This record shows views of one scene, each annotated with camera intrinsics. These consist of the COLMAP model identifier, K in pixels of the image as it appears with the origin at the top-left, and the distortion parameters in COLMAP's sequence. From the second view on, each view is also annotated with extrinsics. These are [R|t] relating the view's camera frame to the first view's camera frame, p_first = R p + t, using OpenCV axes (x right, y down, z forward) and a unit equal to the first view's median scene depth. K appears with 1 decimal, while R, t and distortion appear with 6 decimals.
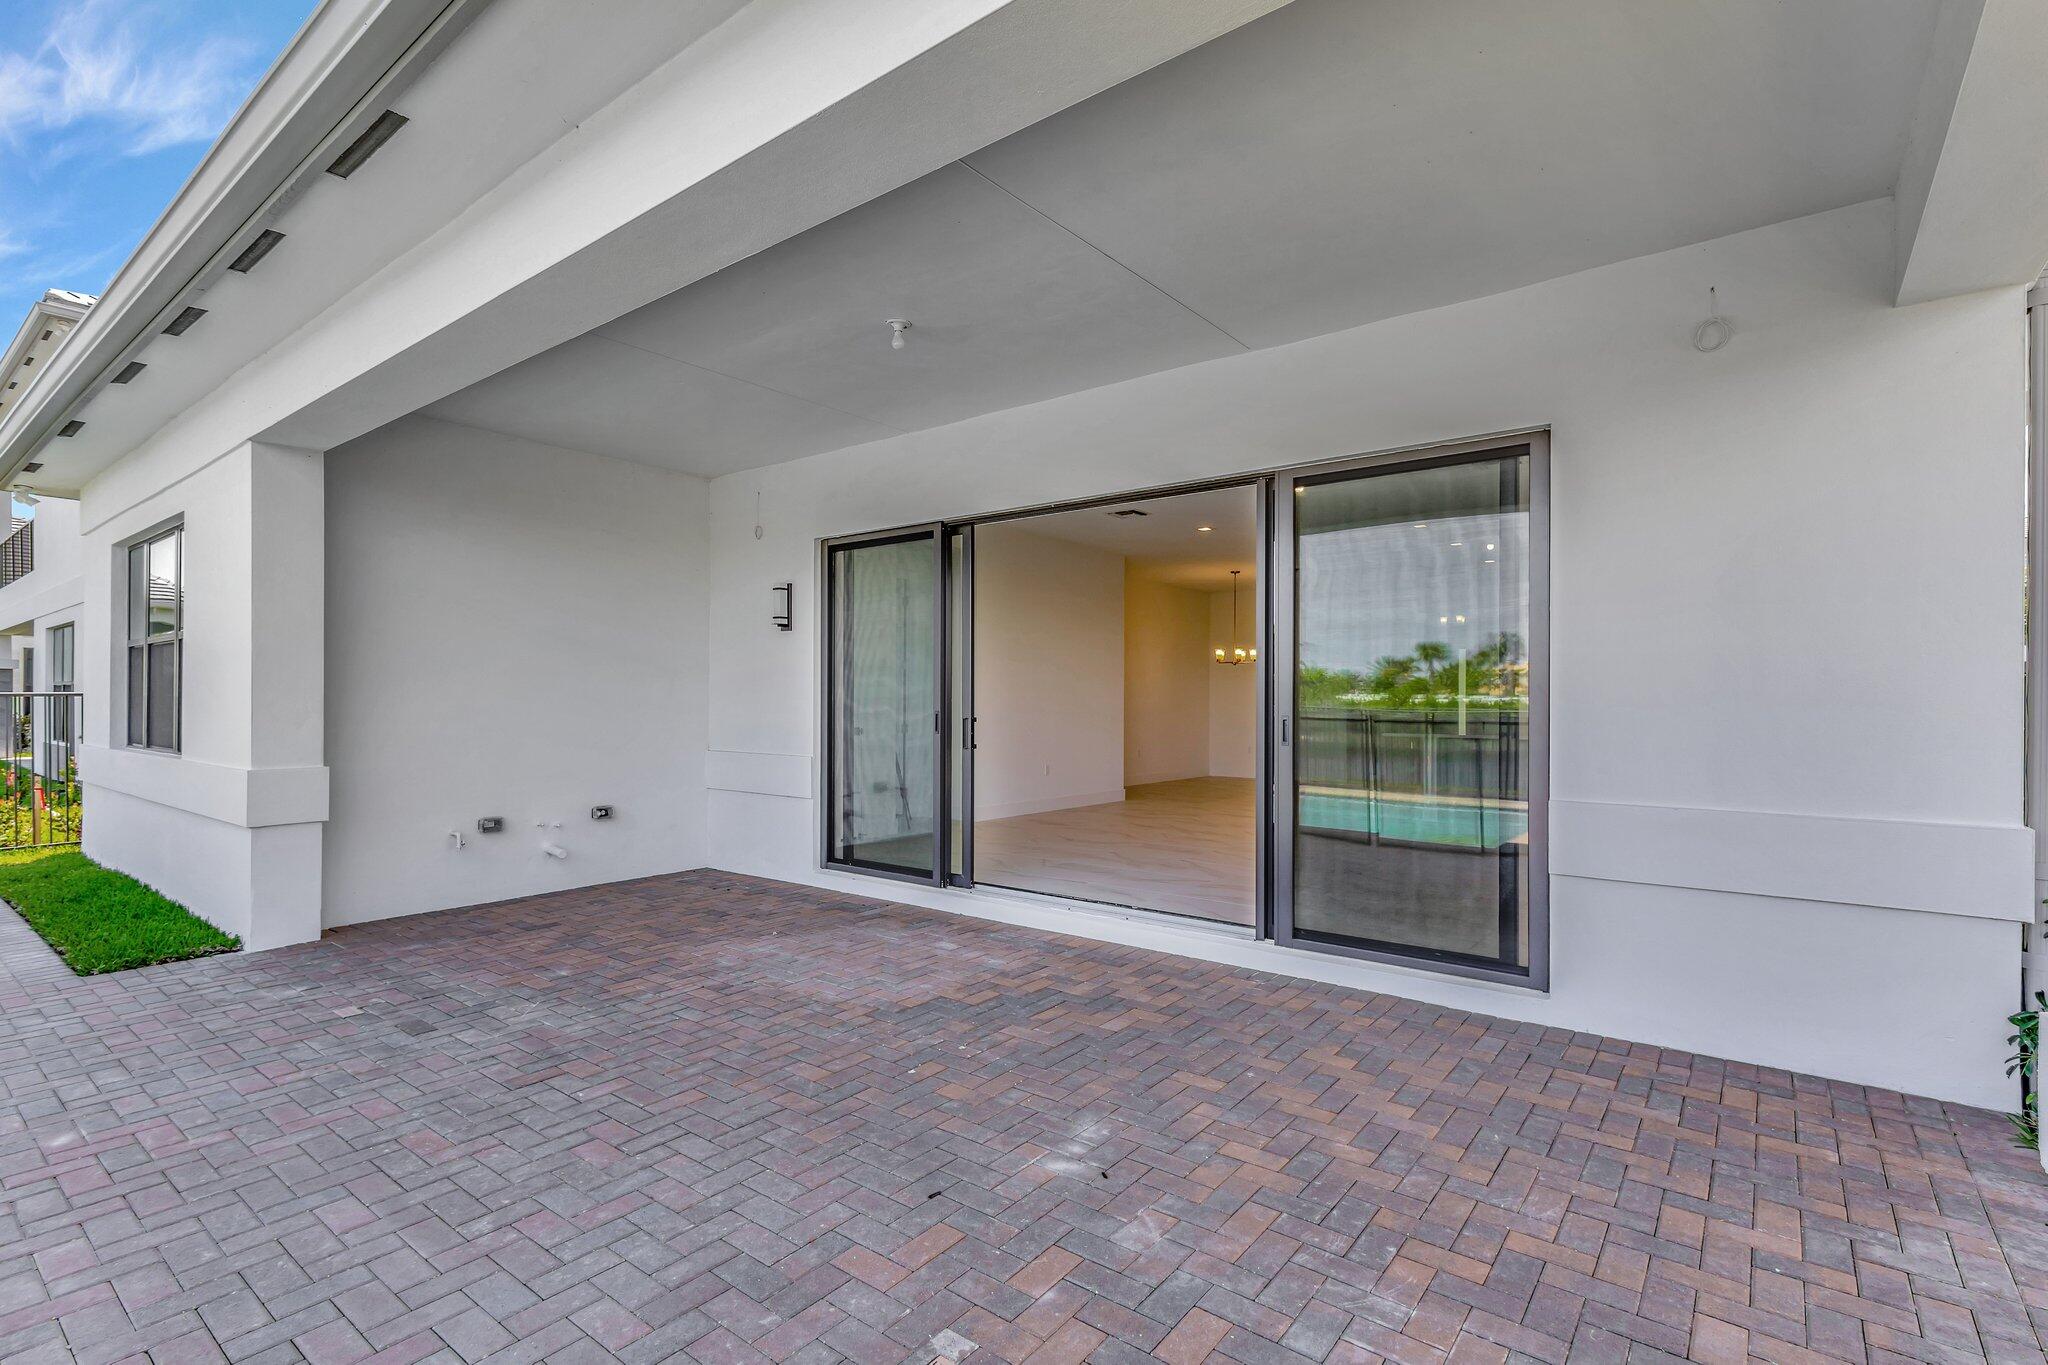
lens RADIAL K [[944.9, 0, 1057.0], [0, 944.9, 690.2], [0, 0, 1]] dist [0.022307, -0.000399]
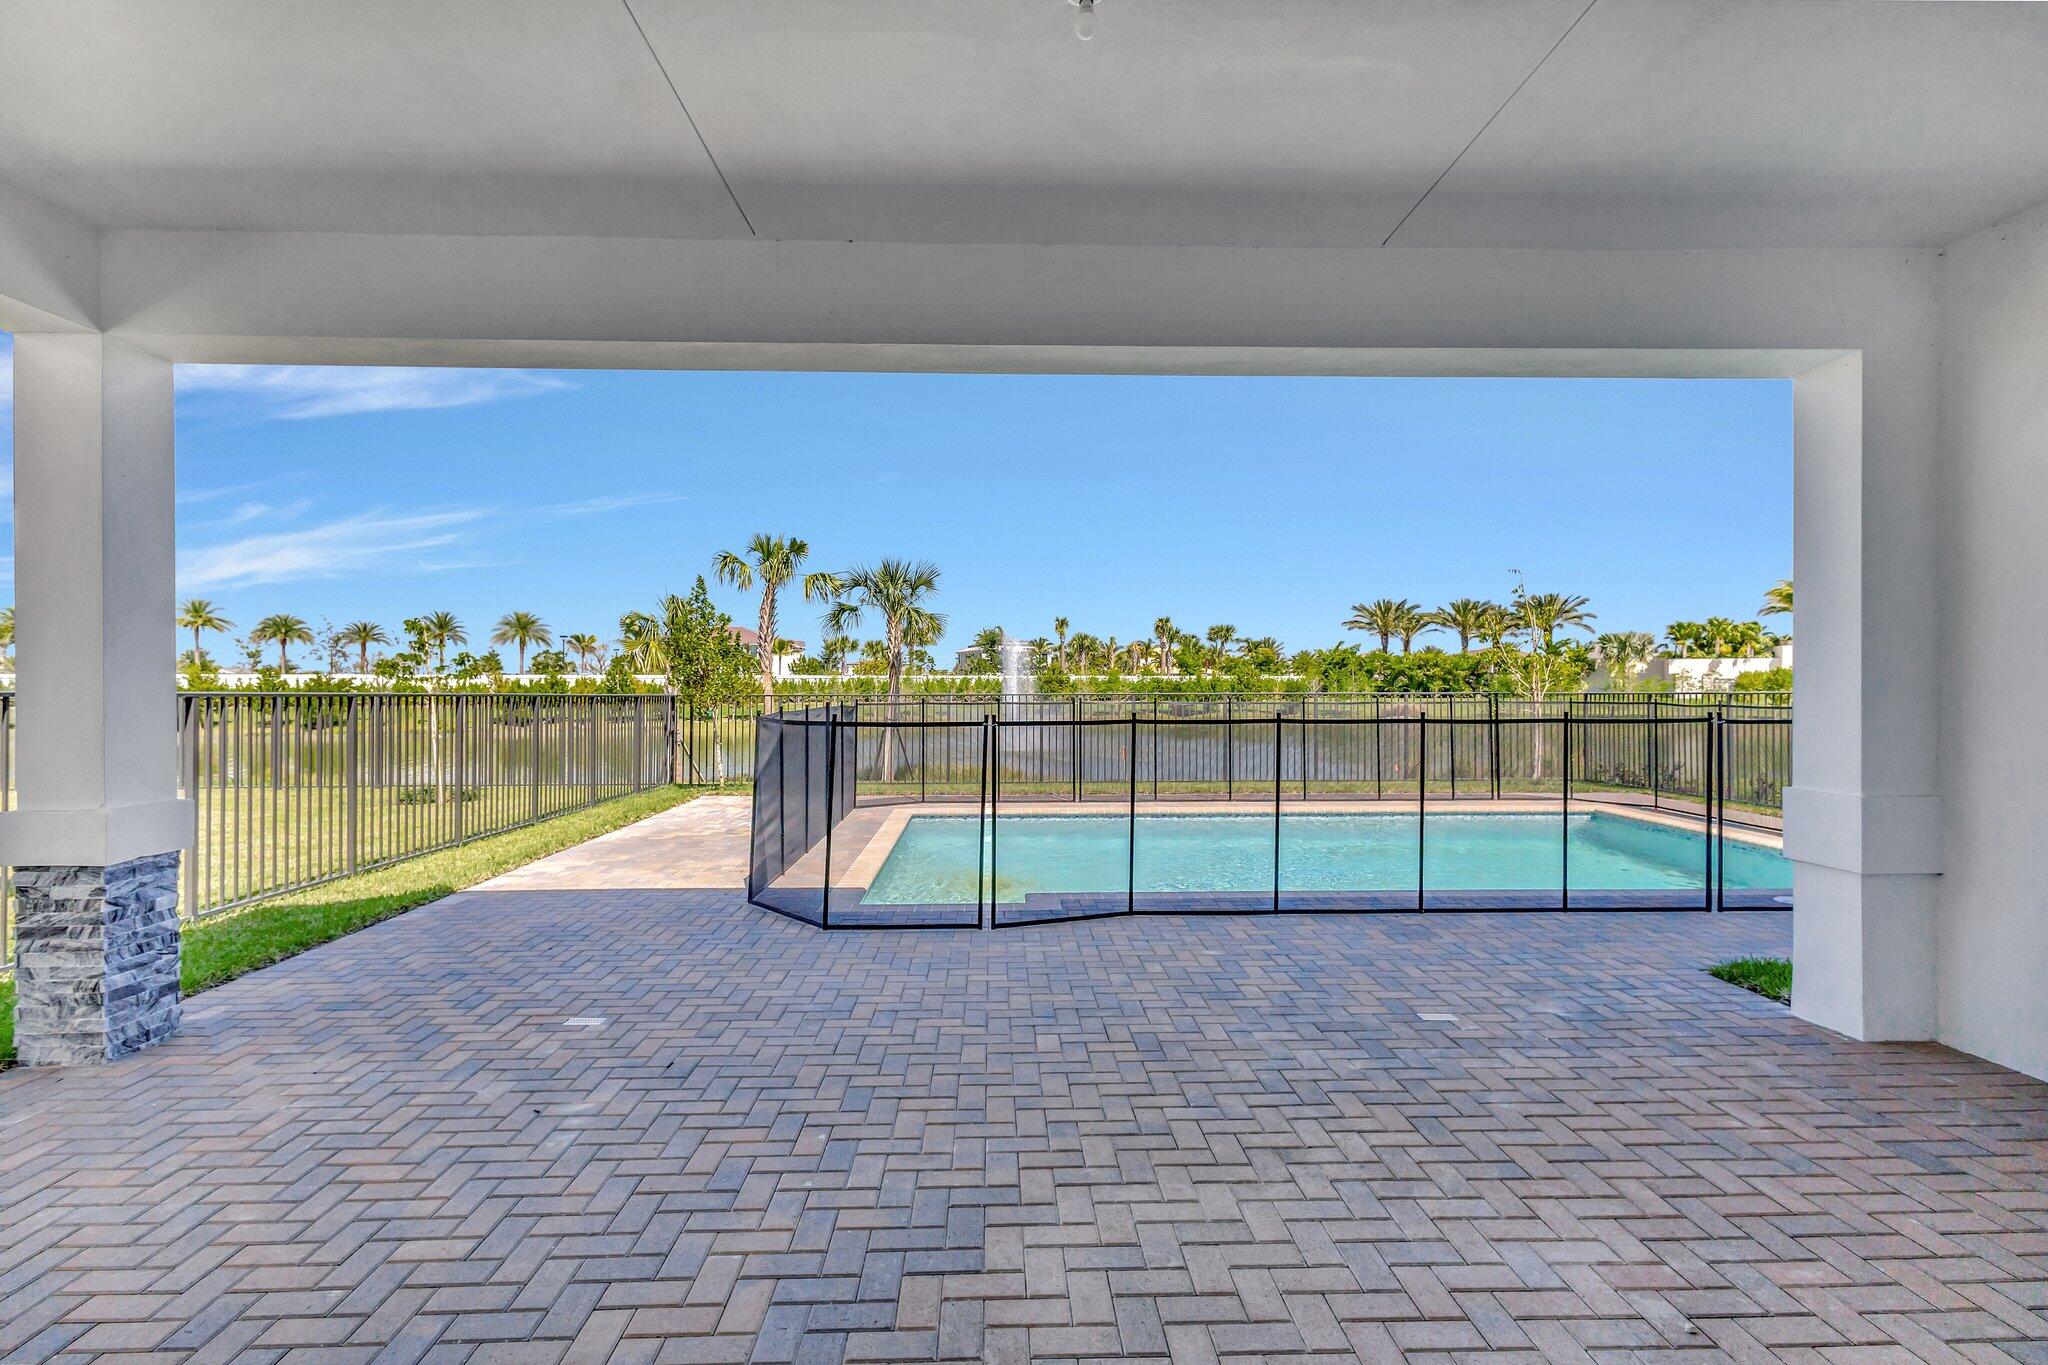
lens RADIAL K [[931.3, 0, 1048.4], [0, 931.3, 684.0], [0, 0, 1]] dist [0.017038, 0.000087]
pose [[-0.761775, -0.003608, -0.647832, 0.198939], [-0.000304, 0.999986, -0.005211, -0.006618], [0.647842, -0.003772, -0.761766, 1.451152]]
